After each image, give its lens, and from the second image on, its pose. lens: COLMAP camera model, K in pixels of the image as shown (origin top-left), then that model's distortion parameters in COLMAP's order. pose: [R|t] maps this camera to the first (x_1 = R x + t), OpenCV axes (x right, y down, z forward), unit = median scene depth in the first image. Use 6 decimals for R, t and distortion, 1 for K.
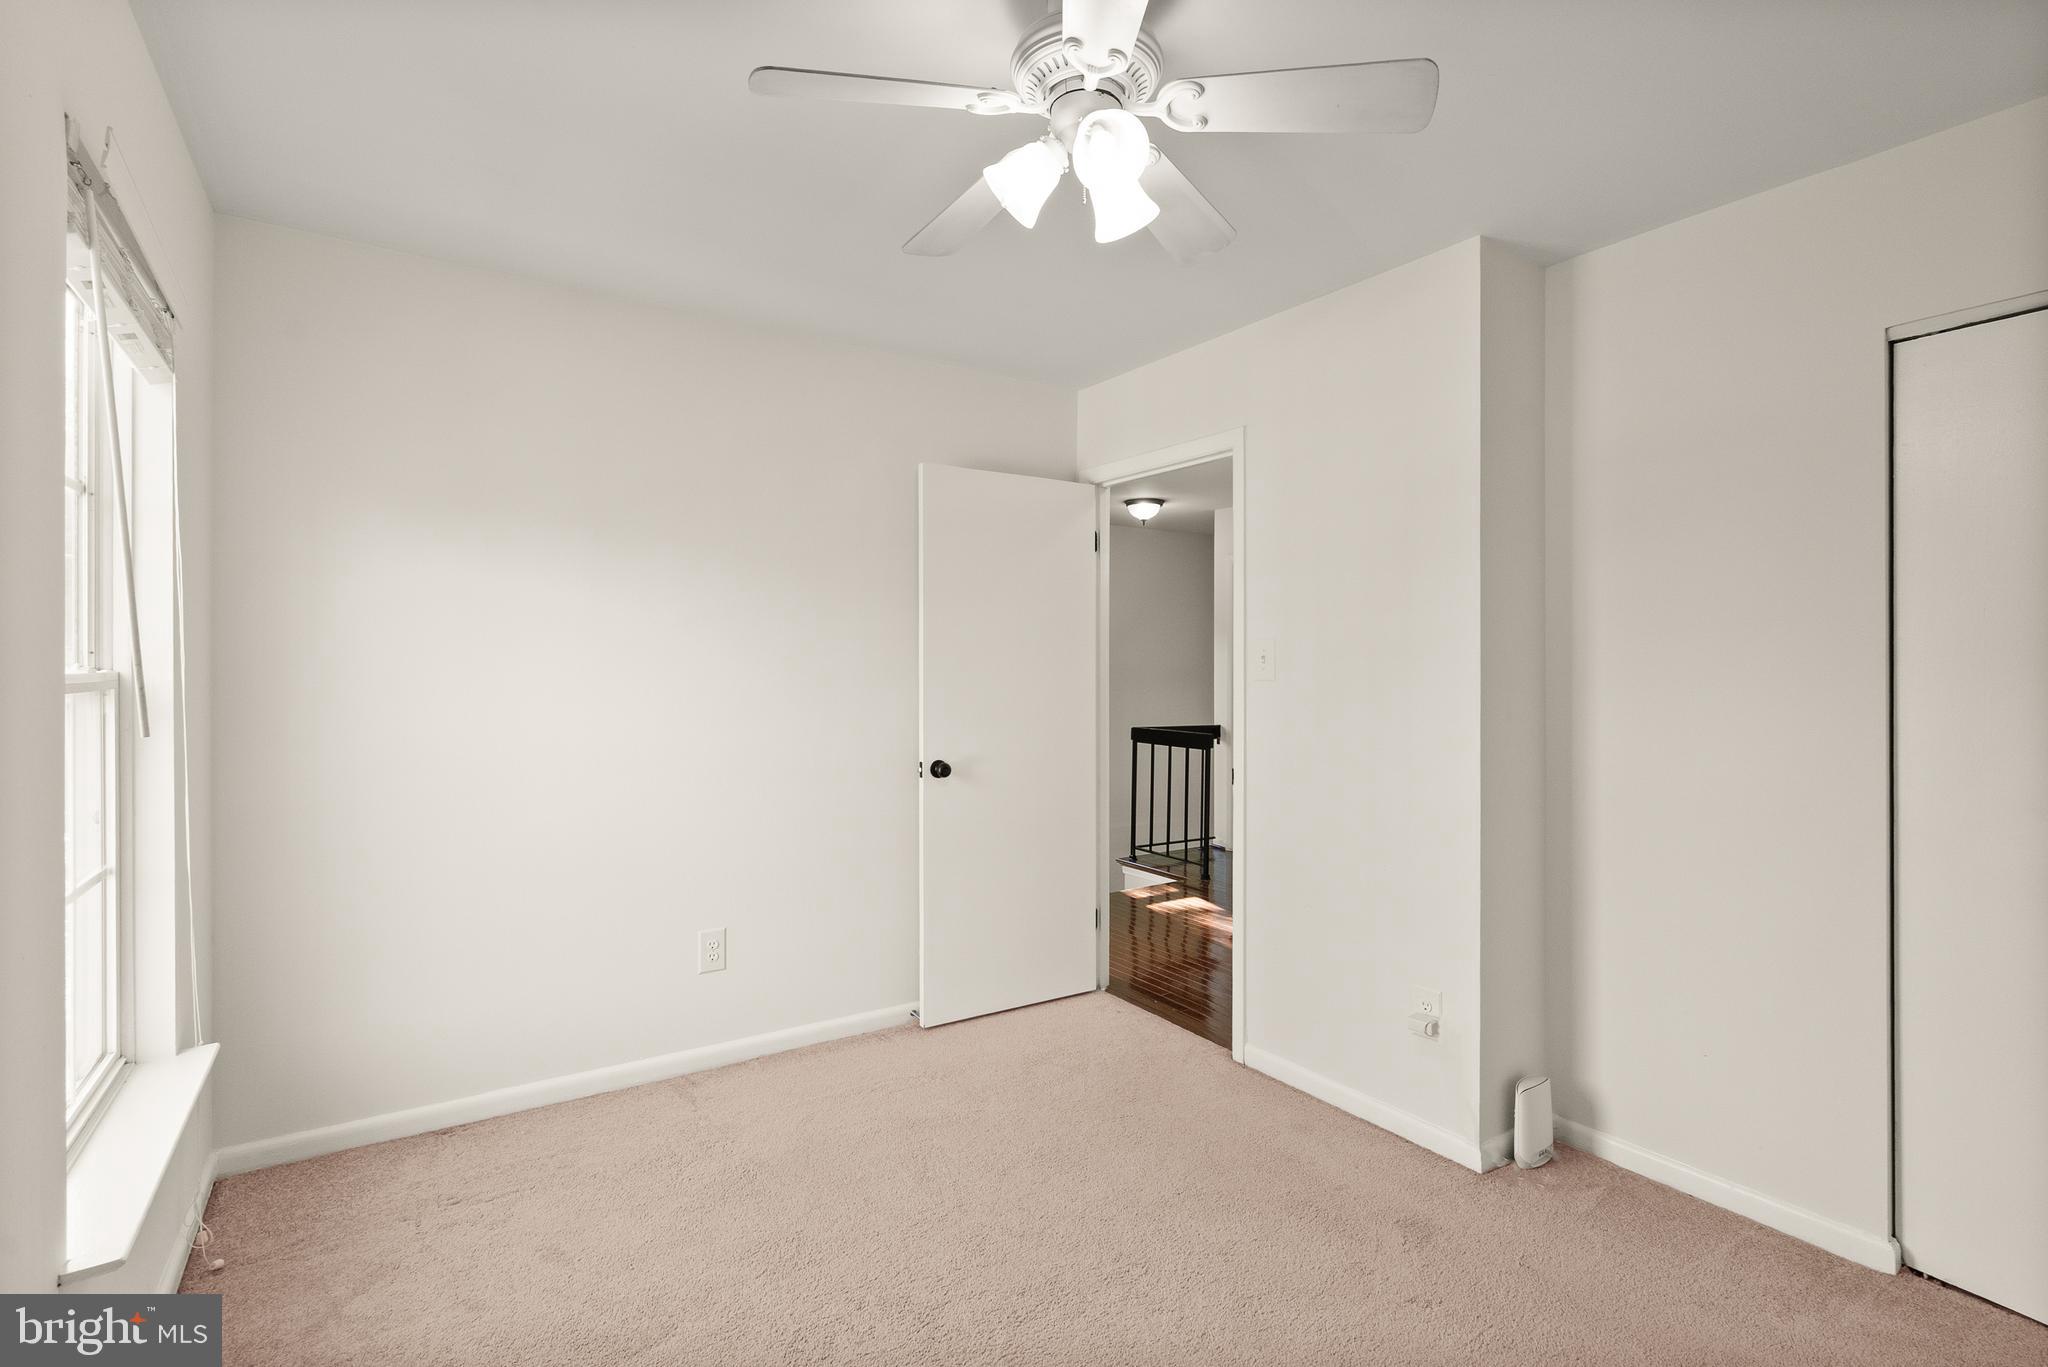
lens RADIAL K [[941.9, 0, 1023.9], [0, 941.9, 681.7], [0, 0, 1]] dist [0.005068, 0.001163]
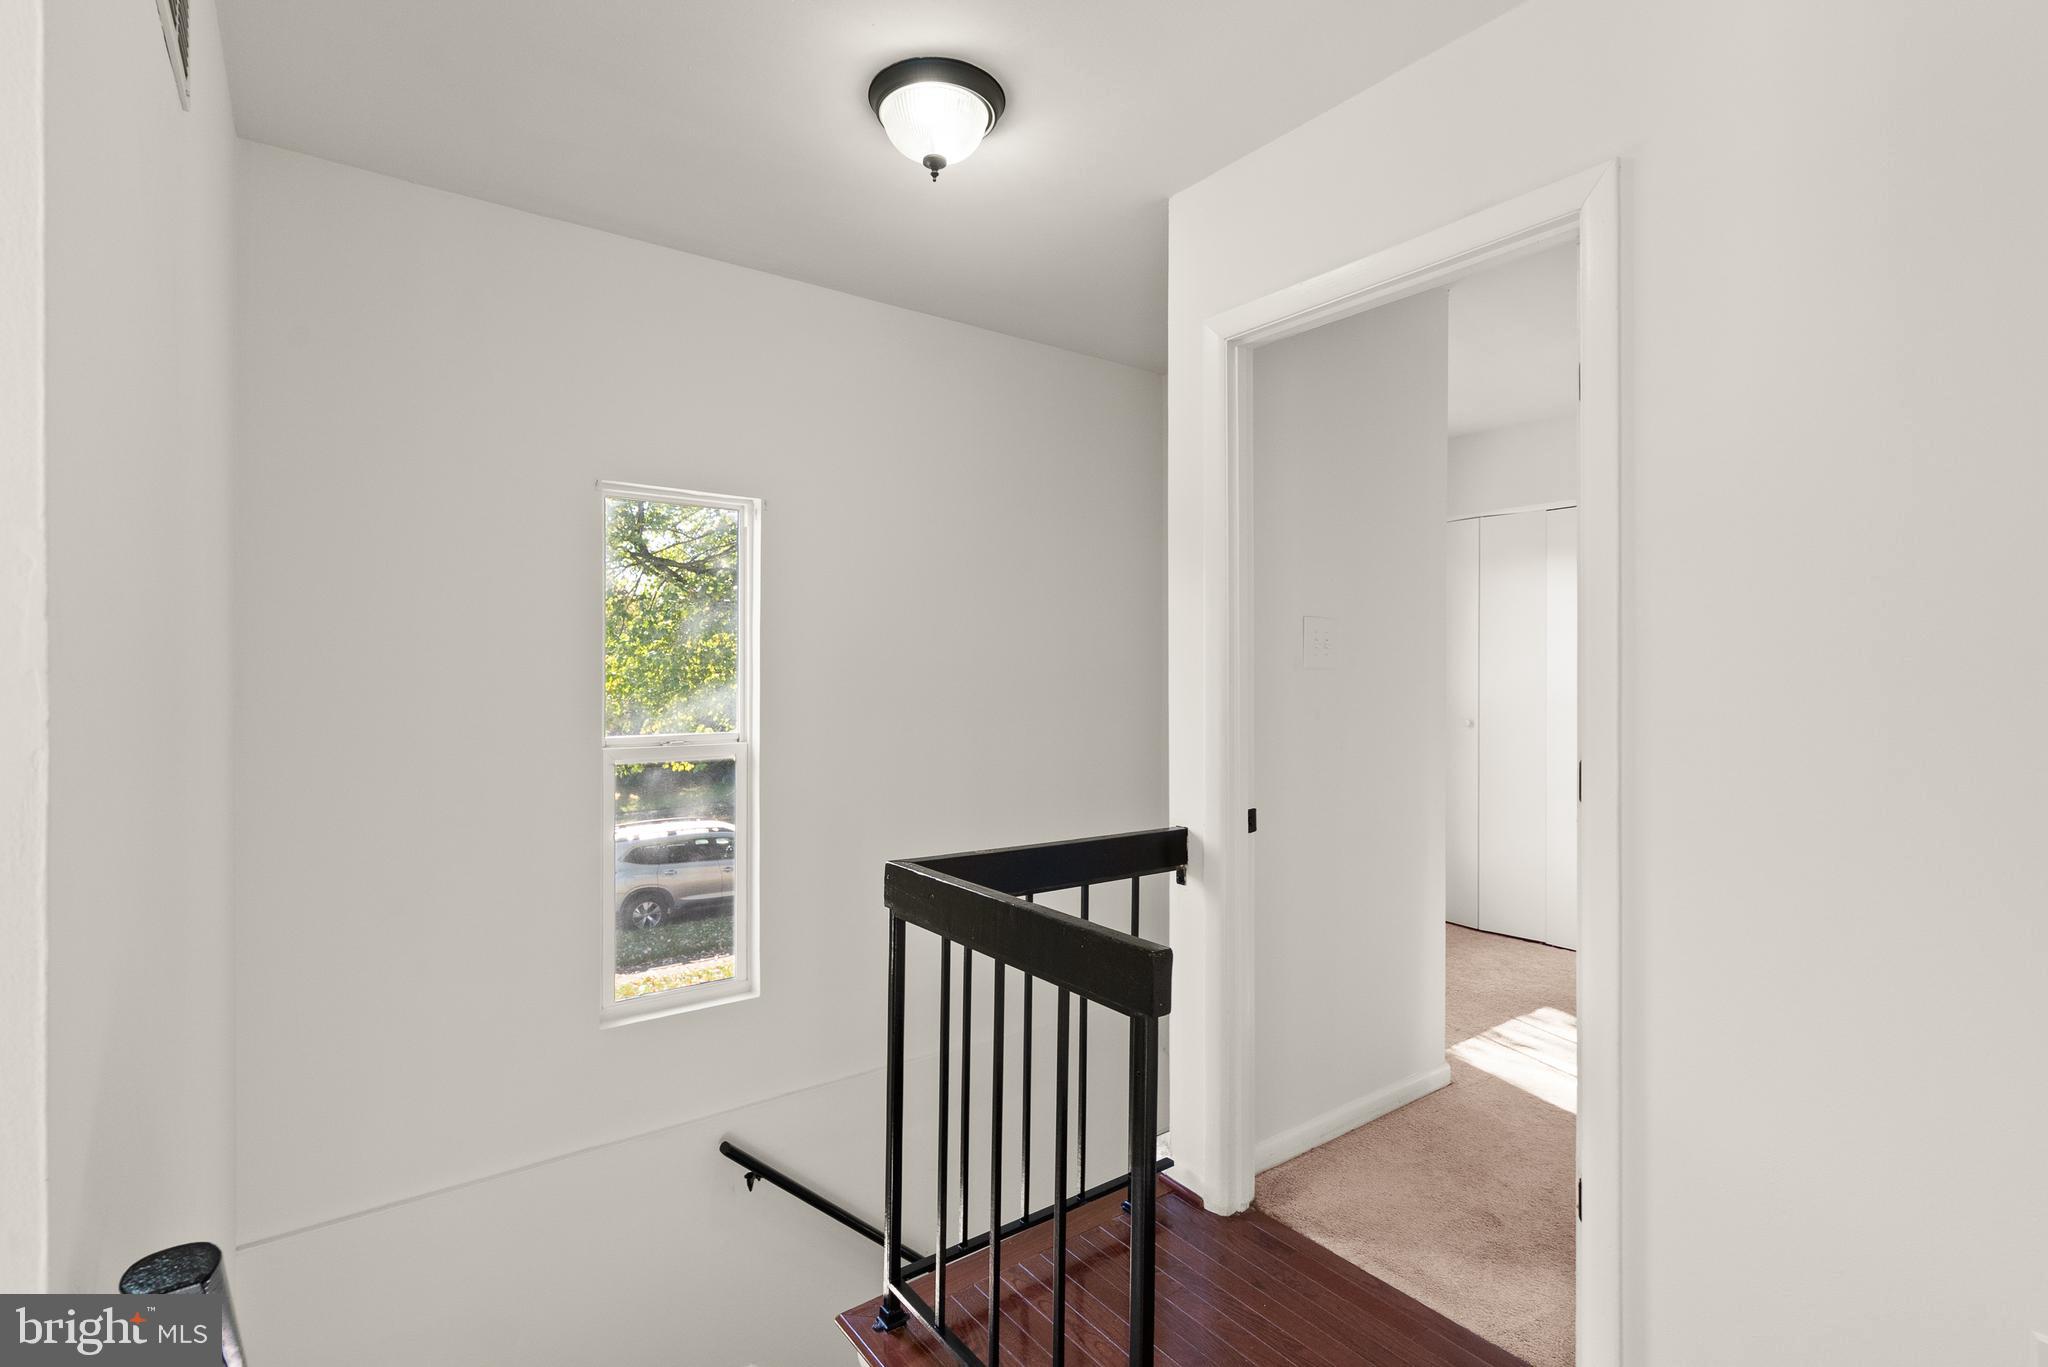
lens RADIAL K [[941.9, 0, 1023.2], [0, 941.9, 678.3], [0, 0, 1]] dist [0.005068, 0.001163]
pose [[0.998906, 0.001271, 0.046748, 0.142290], [-0.001157, 0.999996, -0.002481, -0.009059], [-0.046751, 0.002424, 0.998904, 0.706551]]
